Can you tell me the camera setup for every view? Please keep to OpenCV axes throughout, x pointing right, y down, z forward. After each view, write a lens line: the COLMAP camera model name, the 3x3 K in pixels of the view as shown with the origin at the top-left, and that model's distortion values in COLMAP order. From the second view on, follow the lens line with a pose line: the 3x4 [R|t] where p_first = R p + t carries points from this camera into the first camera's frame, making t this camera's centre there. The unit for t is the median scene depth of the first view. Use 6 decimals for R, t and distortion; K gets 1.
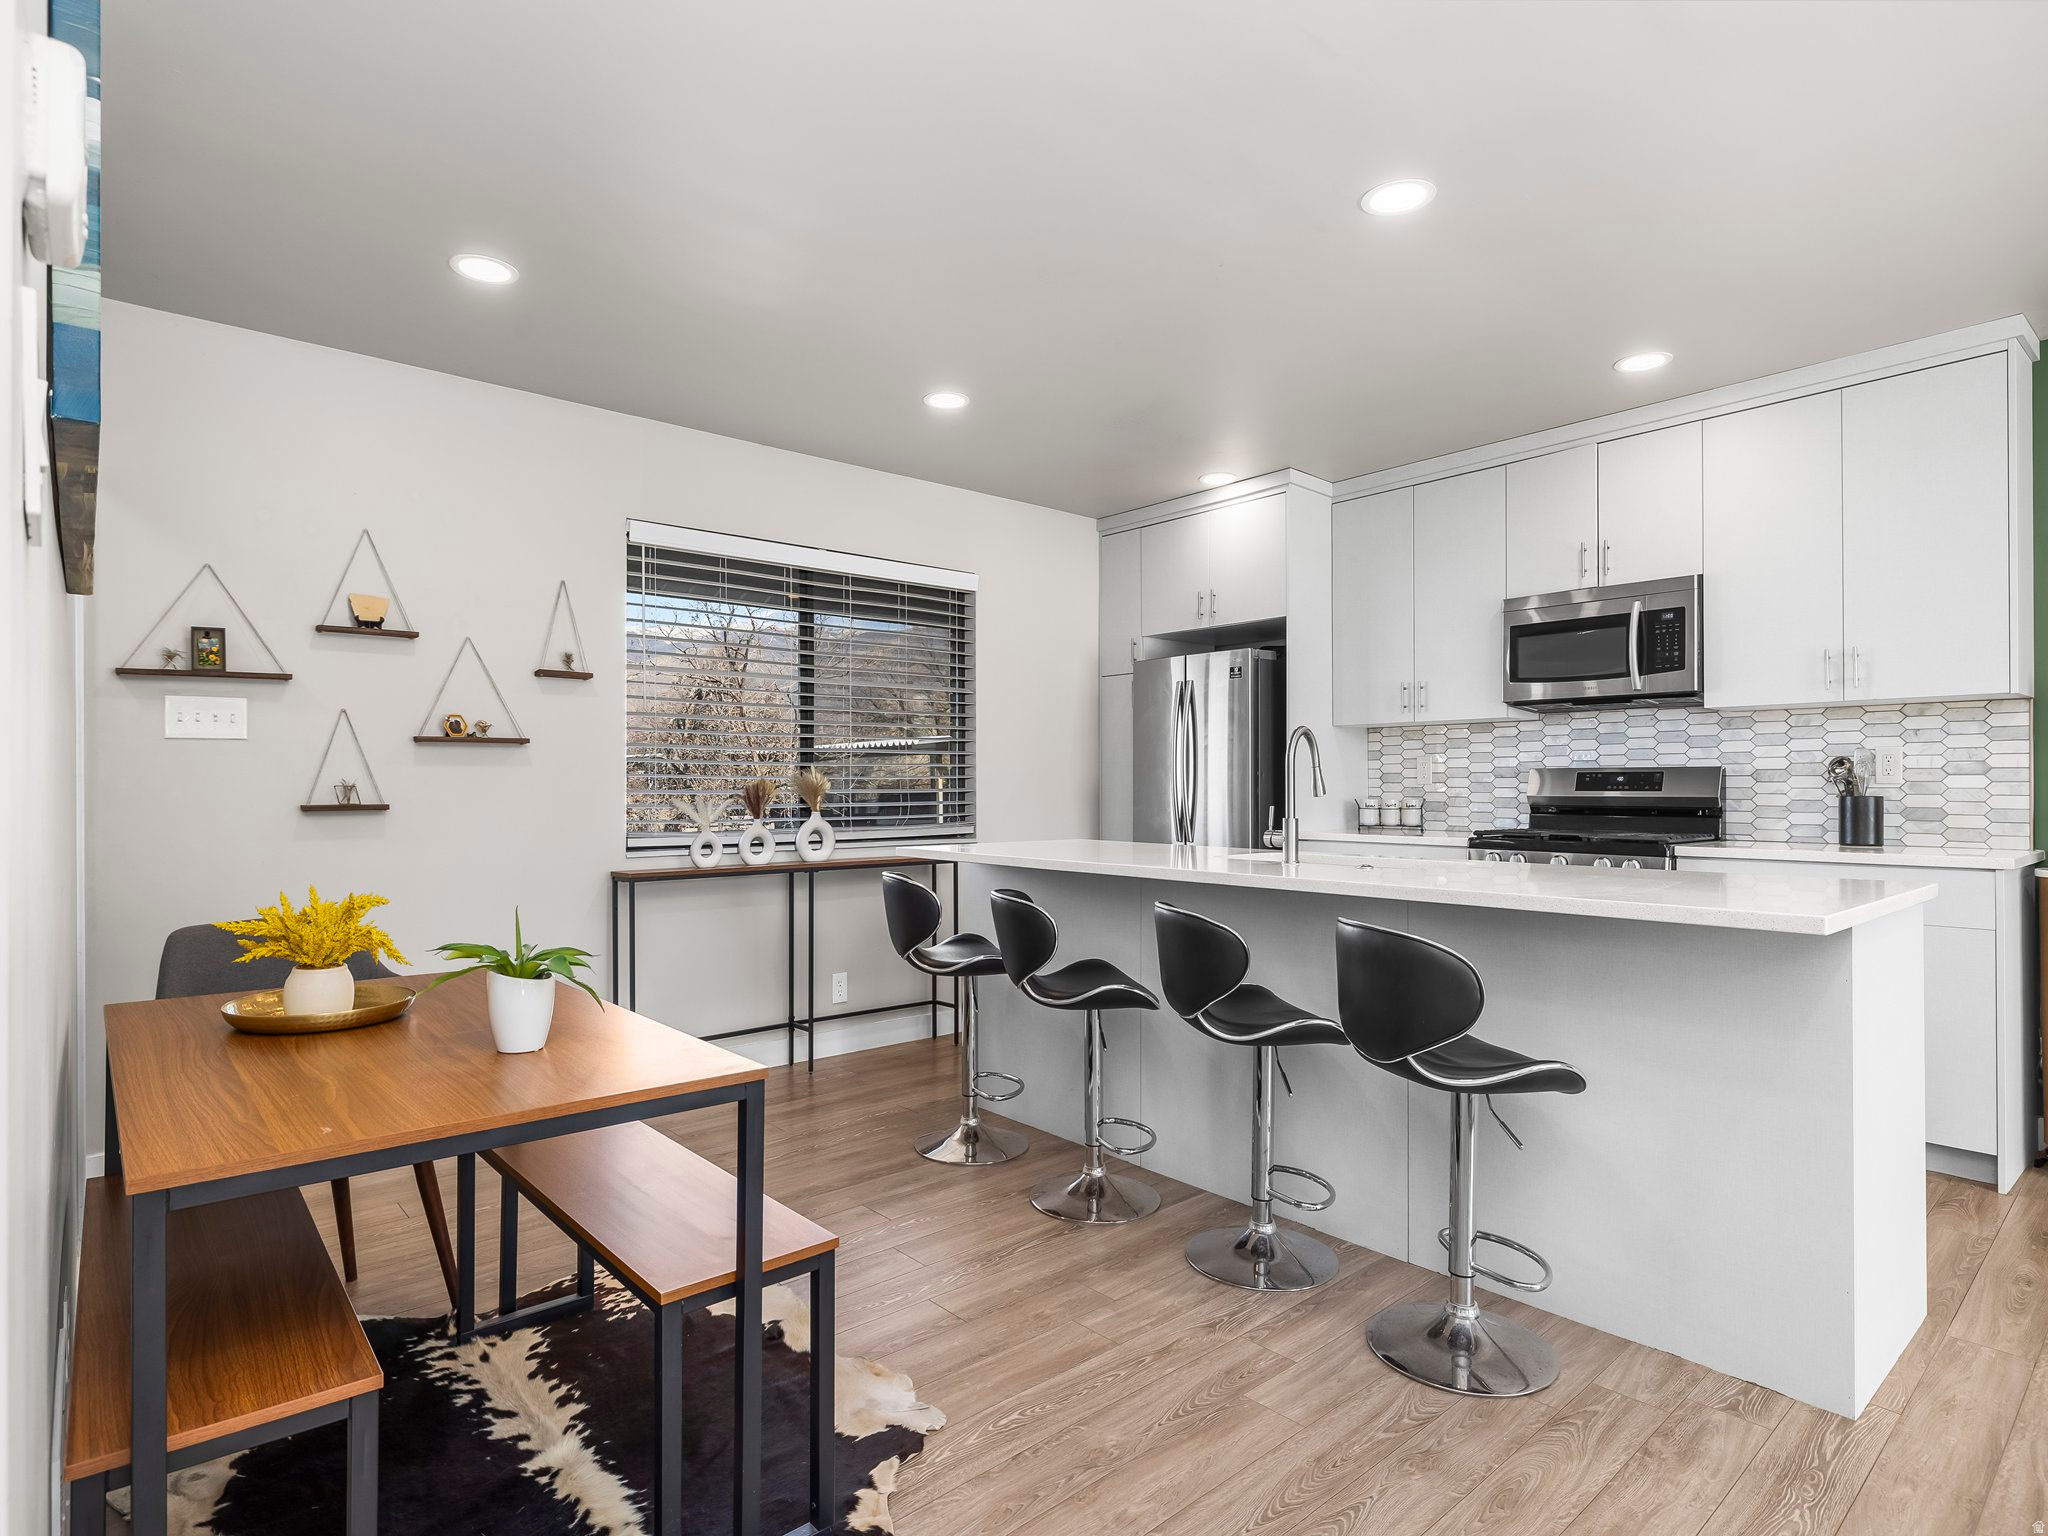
lens RADIAL K [[1092.9, 0, 1024.0], [0, 1092.9, 768.0], [0, 0, 1]] dist [-0.012708, -0.000277]
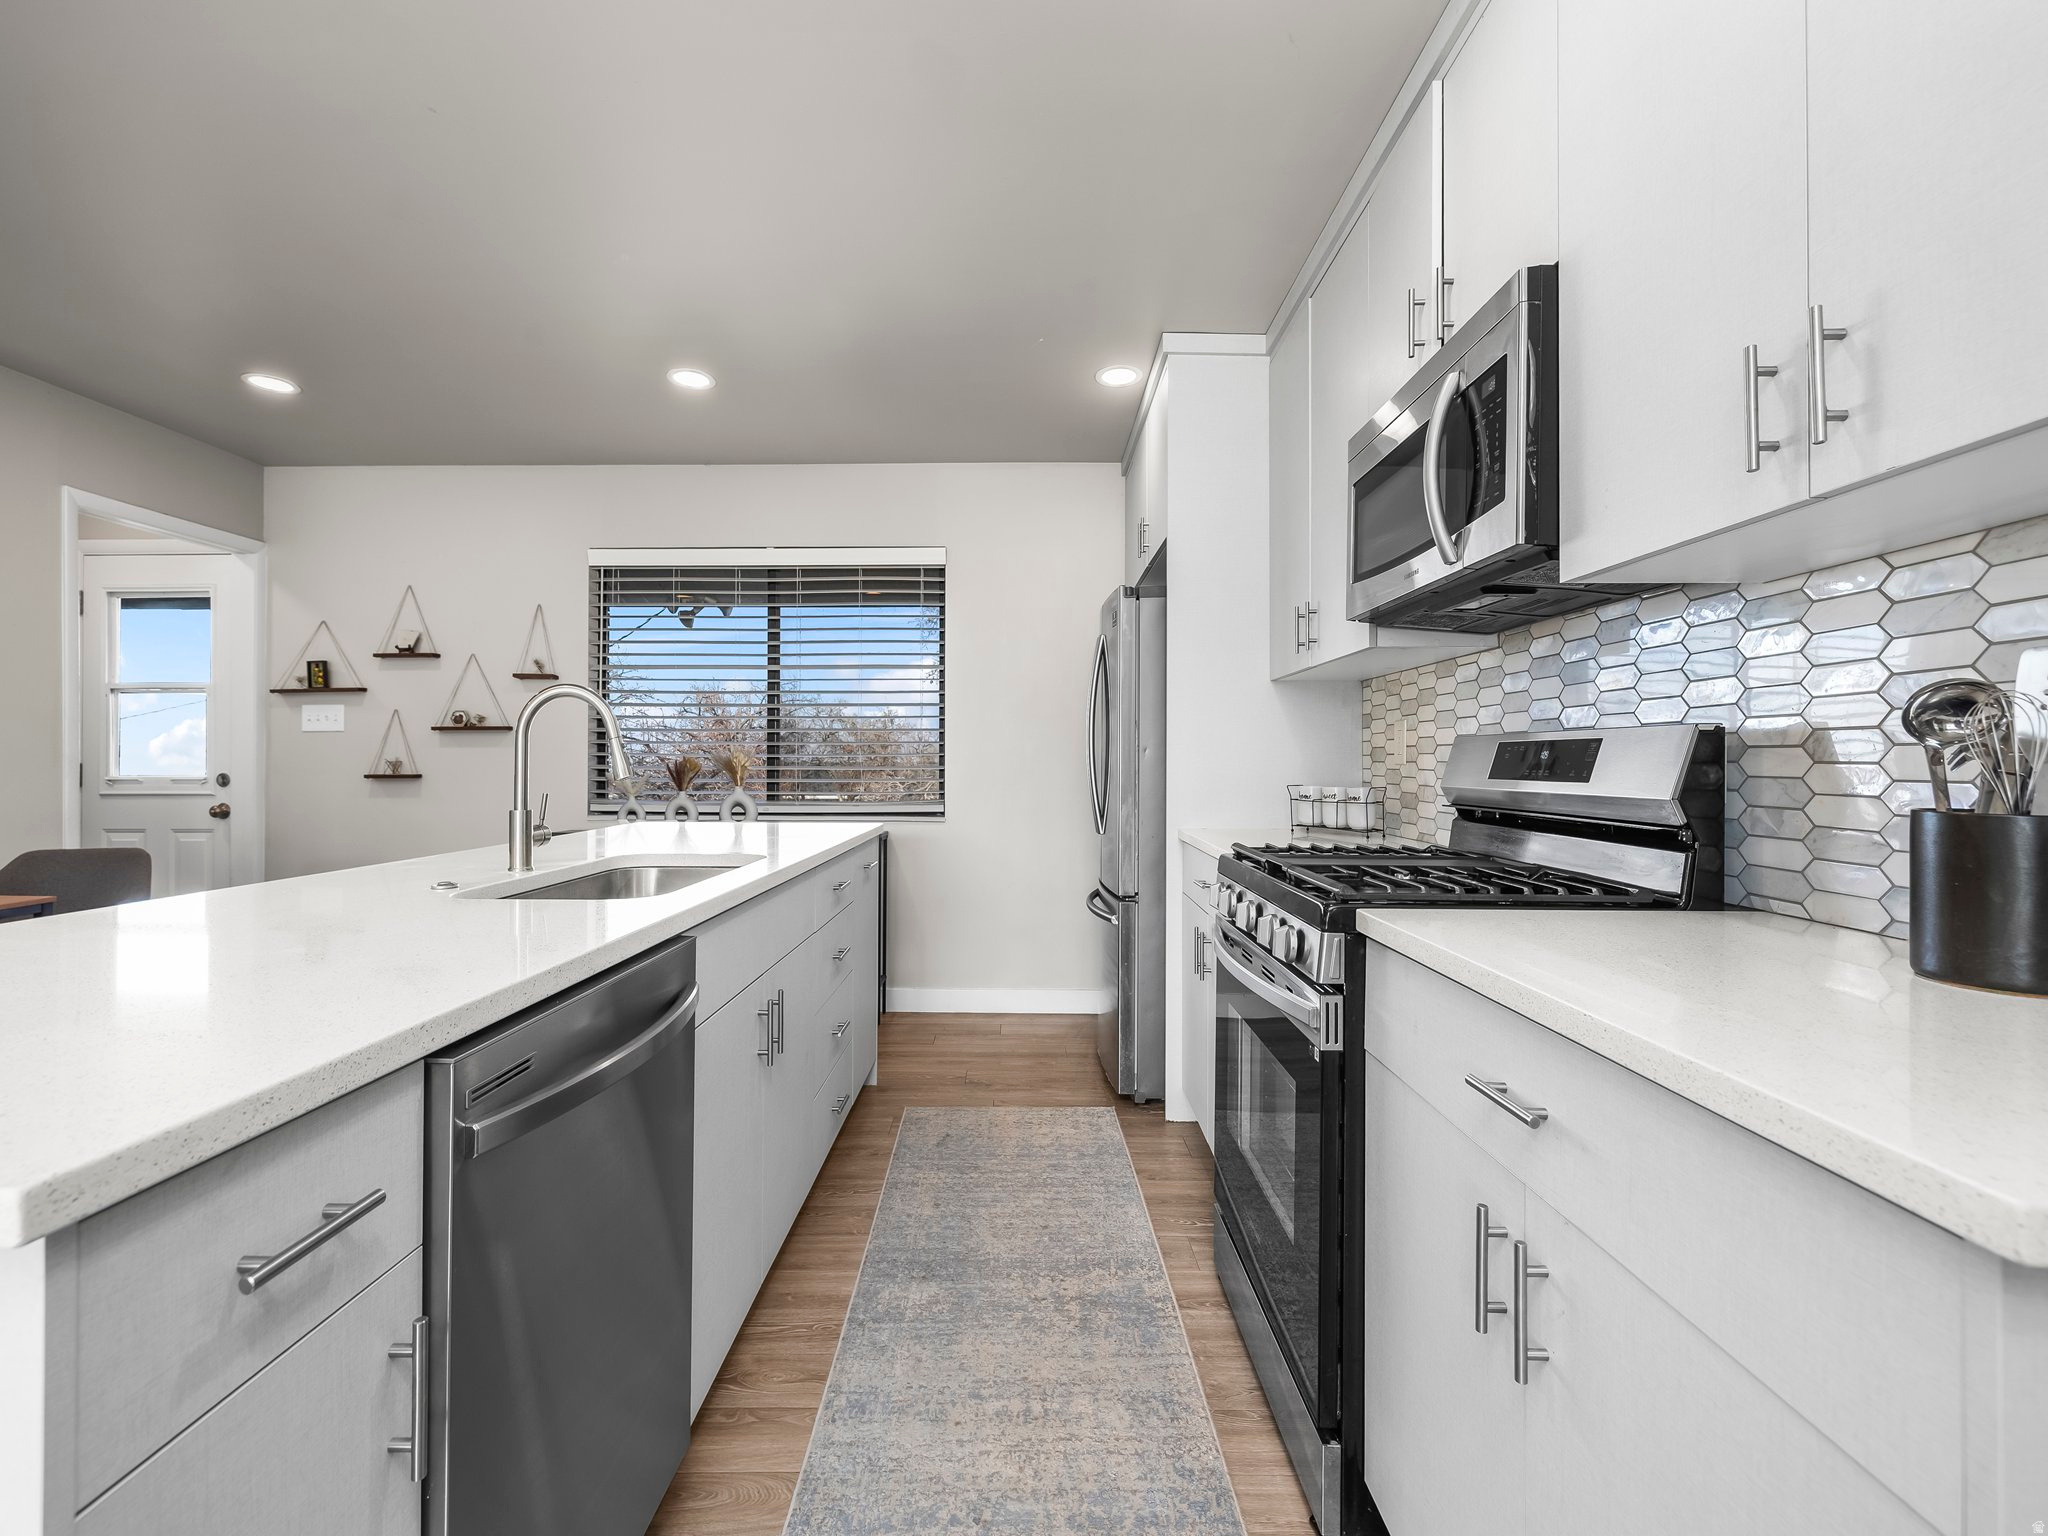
lens RADIAL K [[868.8, 0, 994.0], [0, 868.8, 763.1], [0, 0, 1]] dist [0.001062, 0.000131]
pose [[0.736676, 0.004361, -0.676231, 0.679679], [0.007004, 0.999876, 0.014079, 0.006887], [0.676209, -0.015108, 0.736555, 0.599325]]
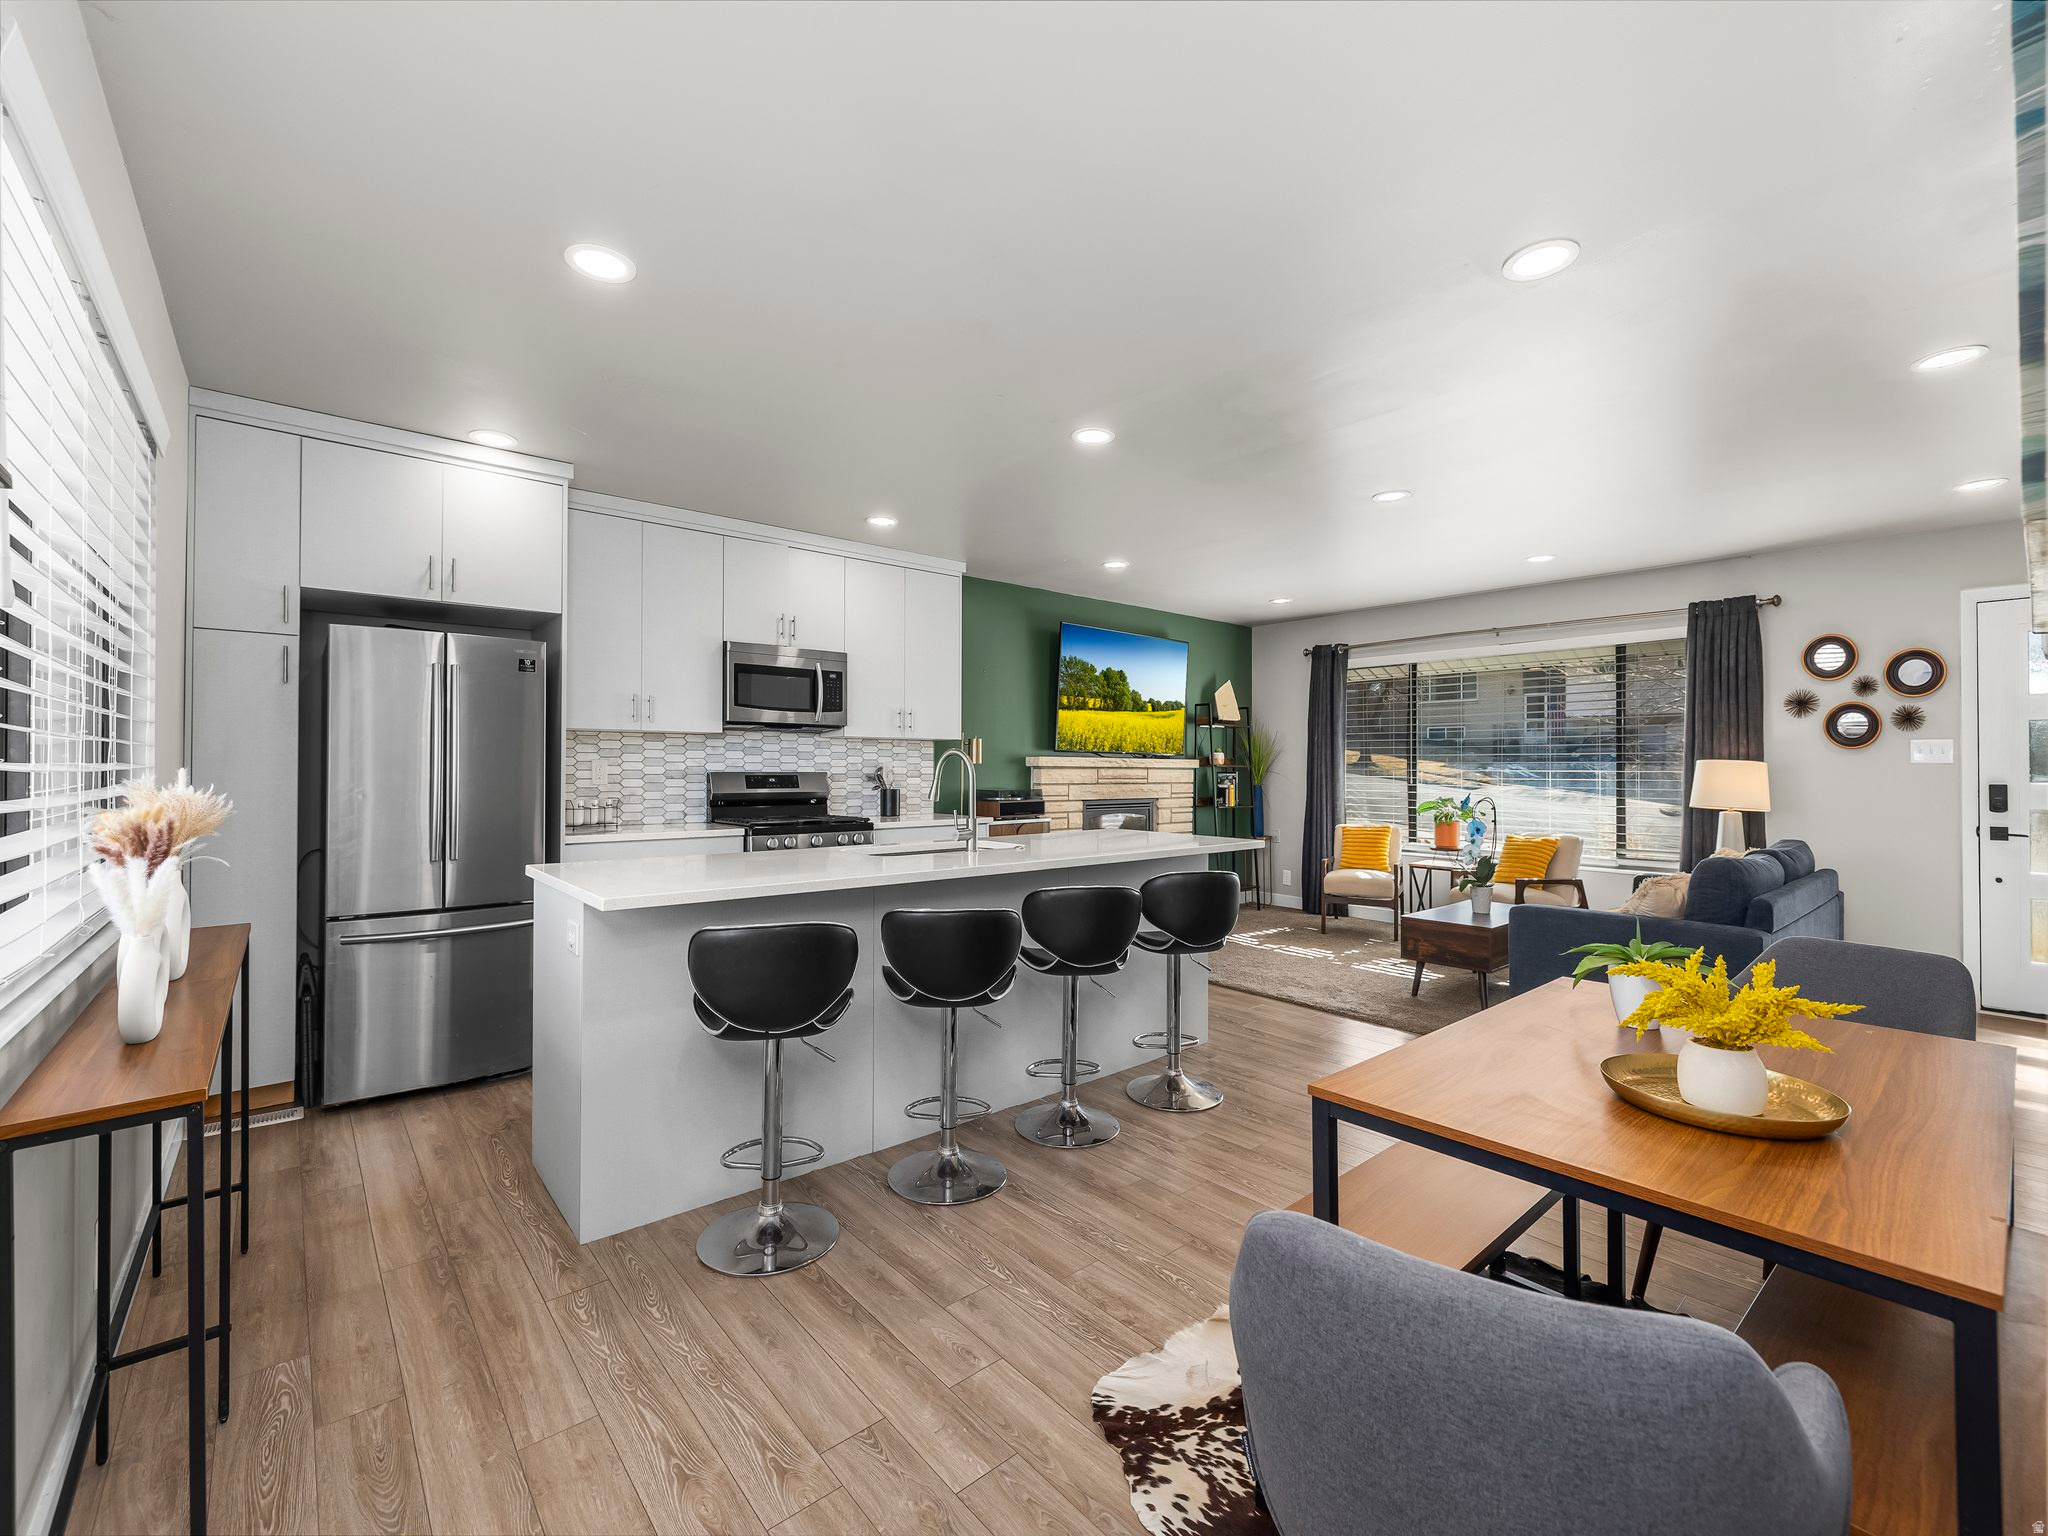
lens RADIAL K [[854.3, 0, 1020.0], [0, 854.3, 721.2], [0, 0, 1]] dist [0.000249, -0.000026]
pose [[0.013023, 0.060673, 0.998073, -0.626198], [-0.015056, 0.998056, -0.060475, -0.004244], [-0.999802, -0.014239, 0.013911, 0.714613]]
